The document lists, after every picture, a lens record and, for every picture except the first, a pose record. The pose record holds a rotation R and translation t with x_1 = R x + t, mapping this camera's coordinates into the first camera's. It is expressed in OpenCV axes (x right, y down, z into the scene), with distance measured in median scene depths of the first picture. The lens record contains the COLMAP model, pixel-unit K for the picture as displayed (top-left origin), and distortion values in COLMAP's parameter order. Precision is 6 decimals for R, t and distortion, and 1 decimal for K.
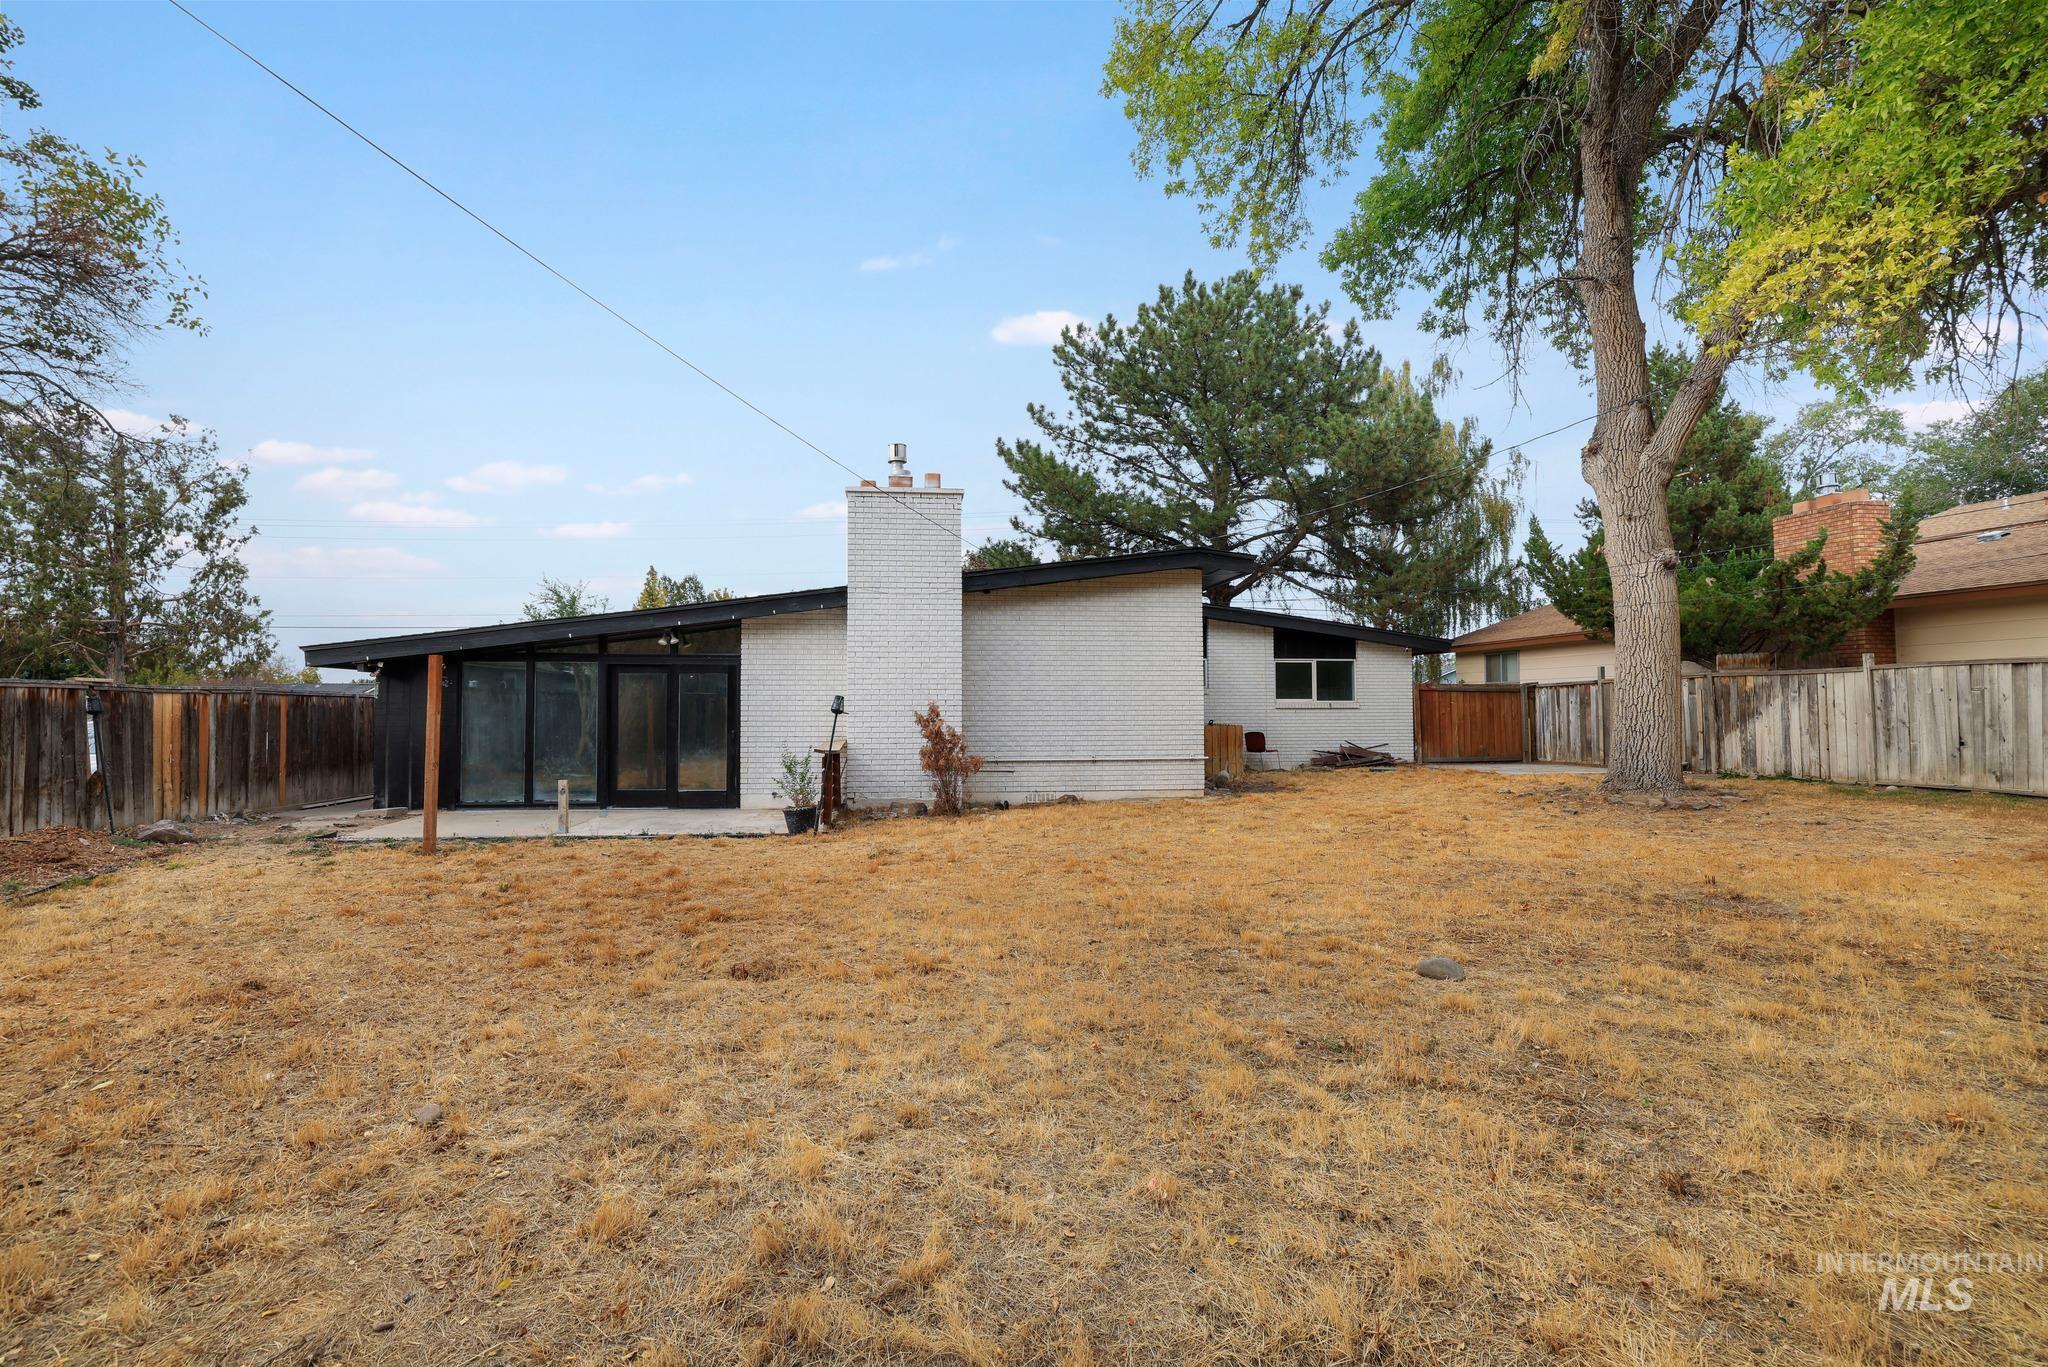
lens RADIAL K [[930.9, 0, 1019.7], [0, 930.9, 680.9], [0, 0, 1]] dist [-0.023903, 0.005610]
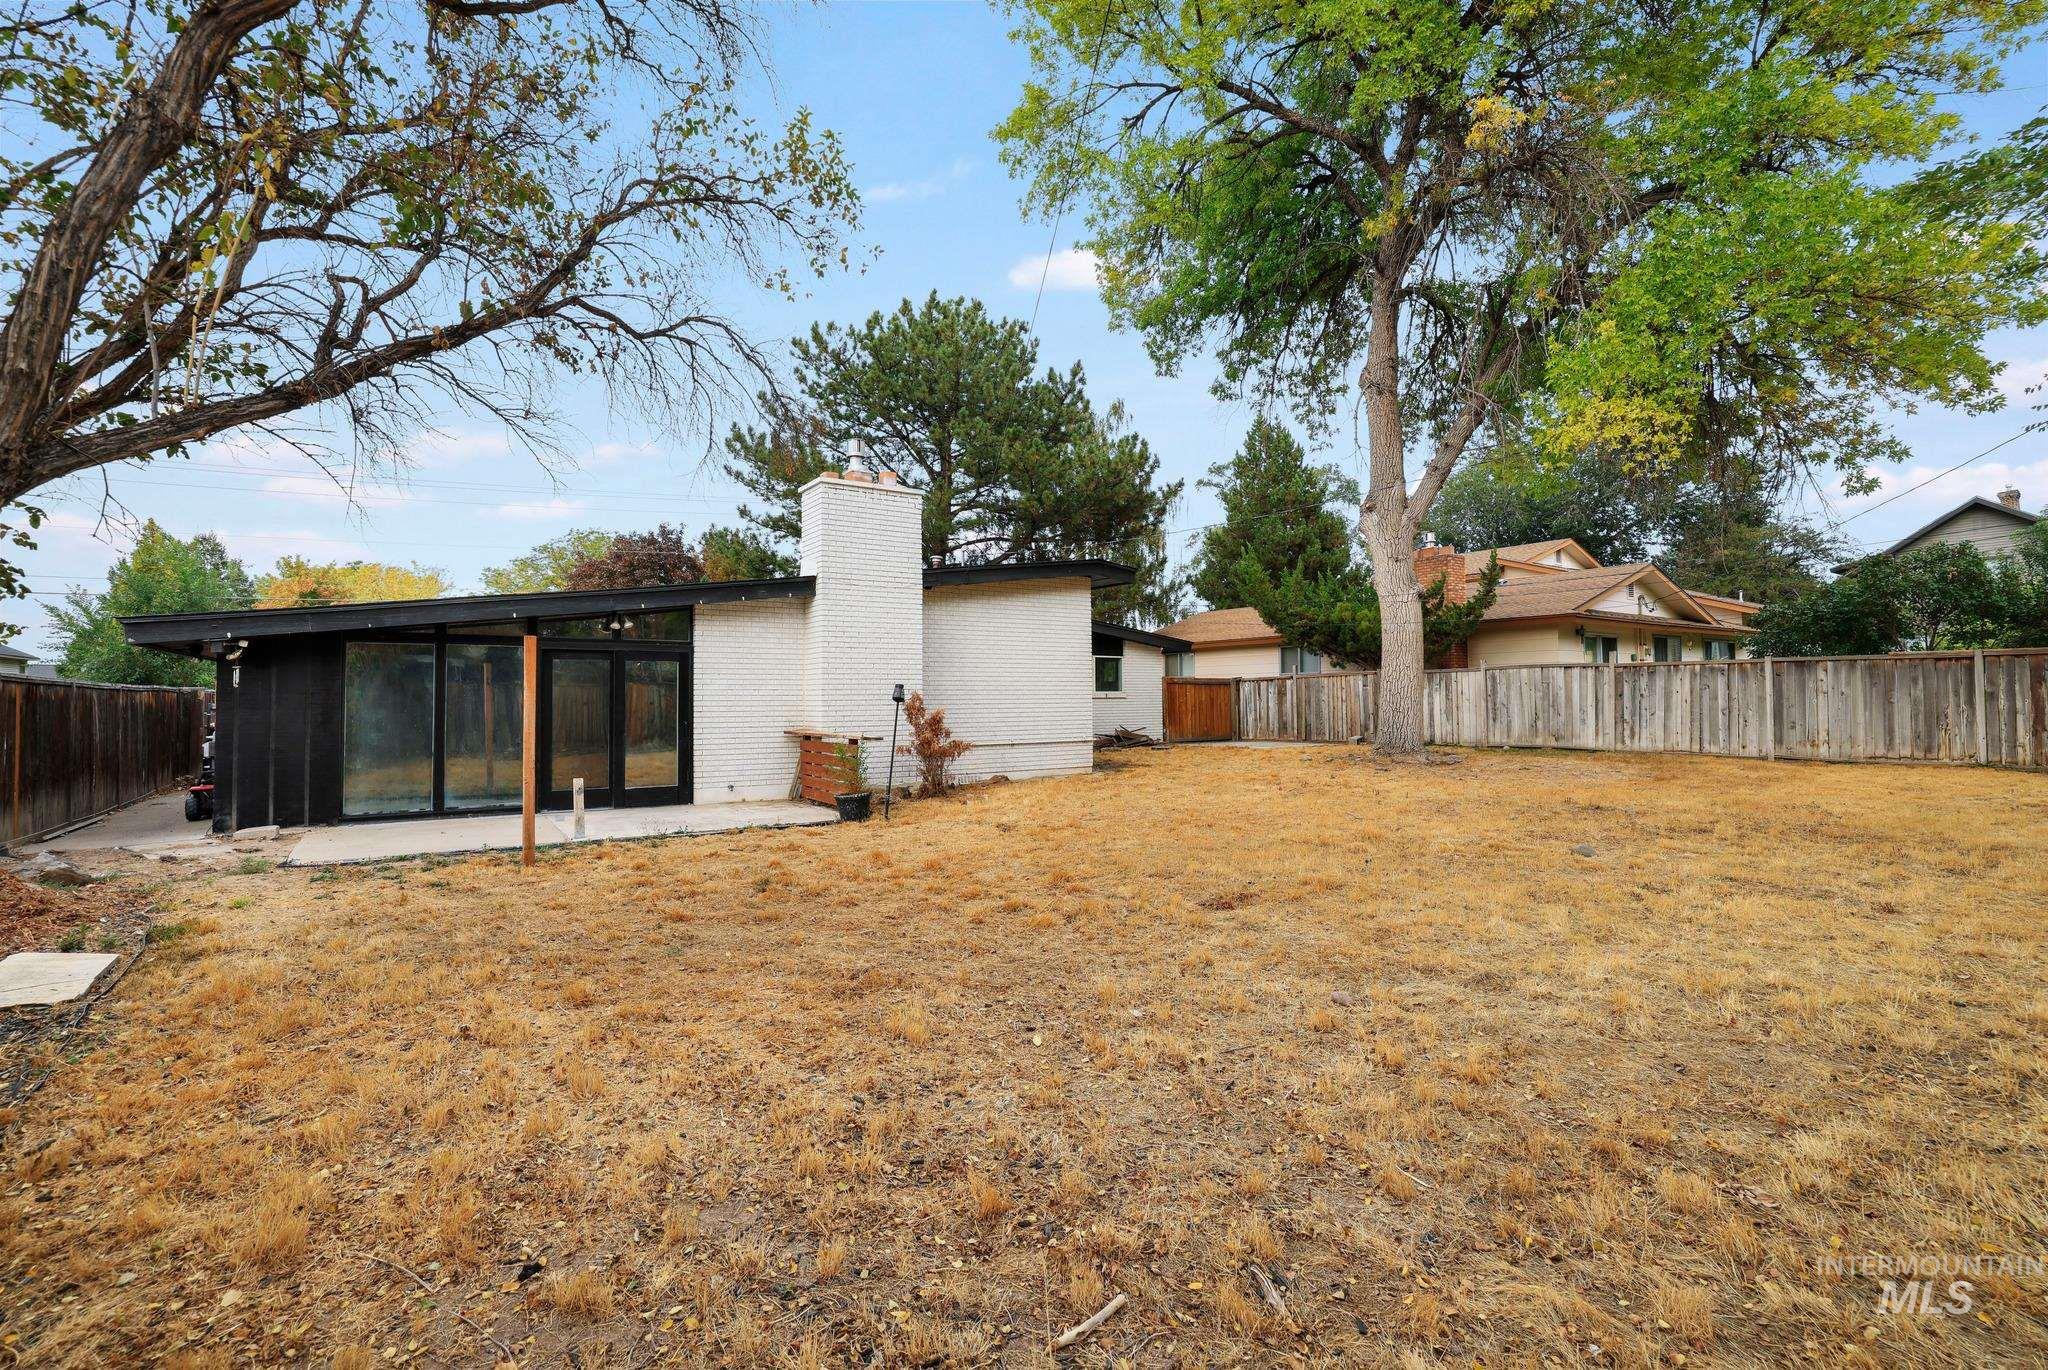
lens RADIAL K [[930.9, 0, 1009.6], [0, 930.9, 680.9], [0, 0, 1]] dist [-0.023903, 0.005610]
pose [[0.891079, 0.004542, 0.453825, -0.415164], [-0.007191, 0.999966, 0.004111, 0.005279], [-0.453791, -0.006927, 0.891081, 0.007994]]
